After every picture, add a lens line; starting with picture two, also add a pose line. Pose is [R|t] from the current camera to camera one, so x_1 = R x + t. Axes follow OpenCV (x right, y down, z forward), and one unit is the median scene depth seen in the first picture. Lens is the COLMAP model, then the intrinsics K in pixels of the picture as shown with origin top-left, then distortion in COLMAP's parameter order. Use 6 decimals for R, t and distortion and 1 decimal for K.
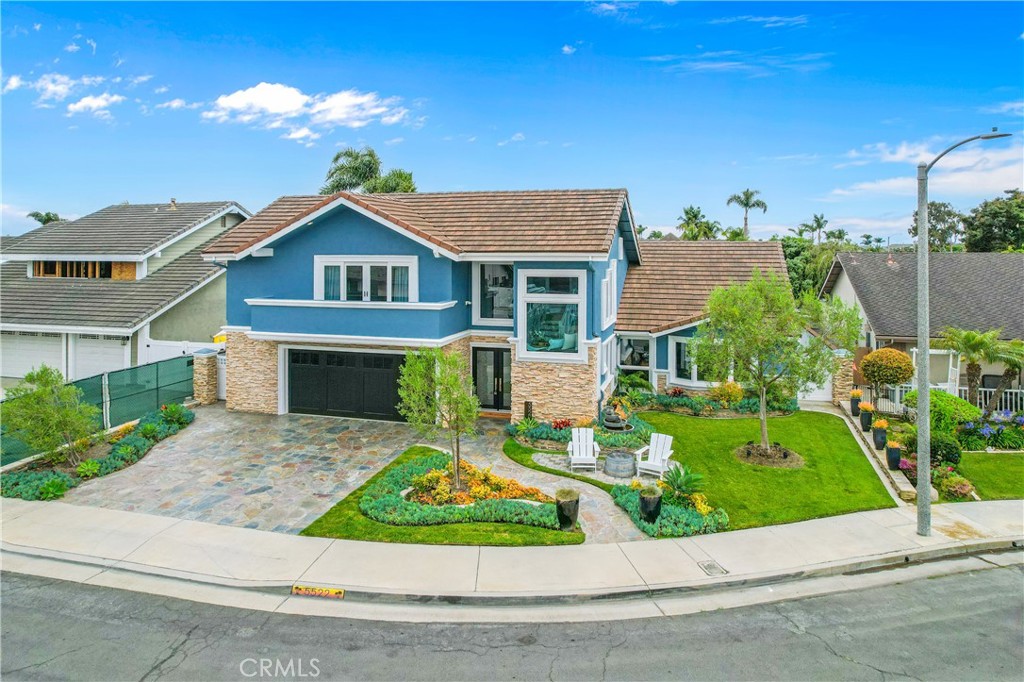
lens RADIAL K [[659.8, 0, 515.0], [0, 659.8, 340.0], [0, 0, 1]] dist [-0.006206, -0.000322]
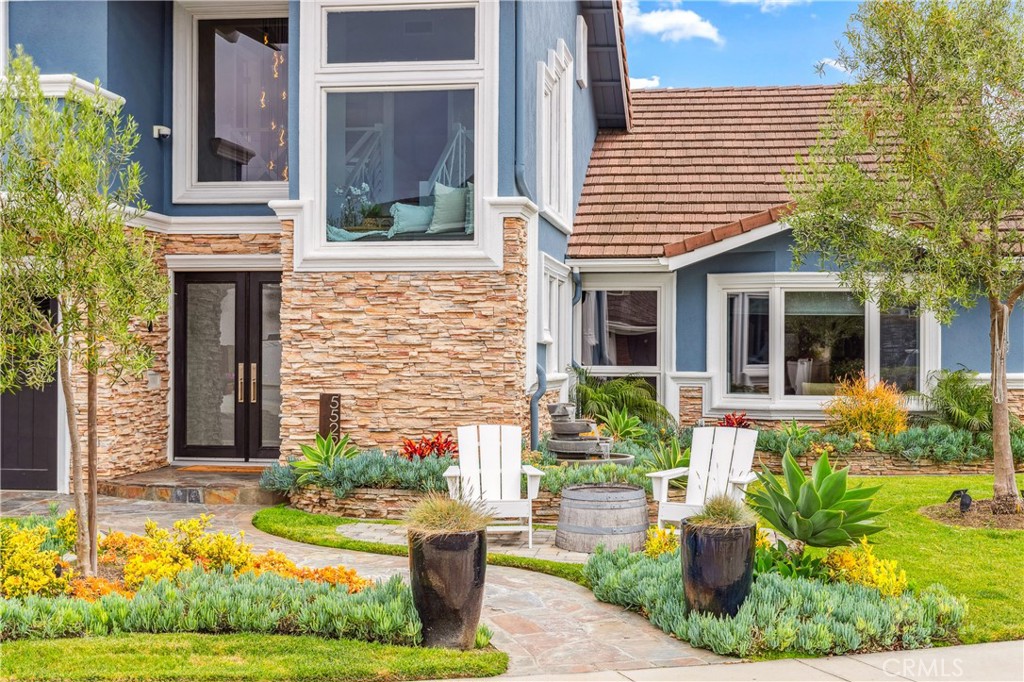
lens RADIAL K [[1484.3, 0, 510.8], [0, 1484.3, 341.2], [0, 0, 1]] dist [0.039072, 0.000000]
pose [[0.991733, 0.010129, 0.127916, 0.014620], [0.003262, 0.994567, -0.104049, 0.151897], [-0.128275, 0.103606, 0.986312, 0.225005]]
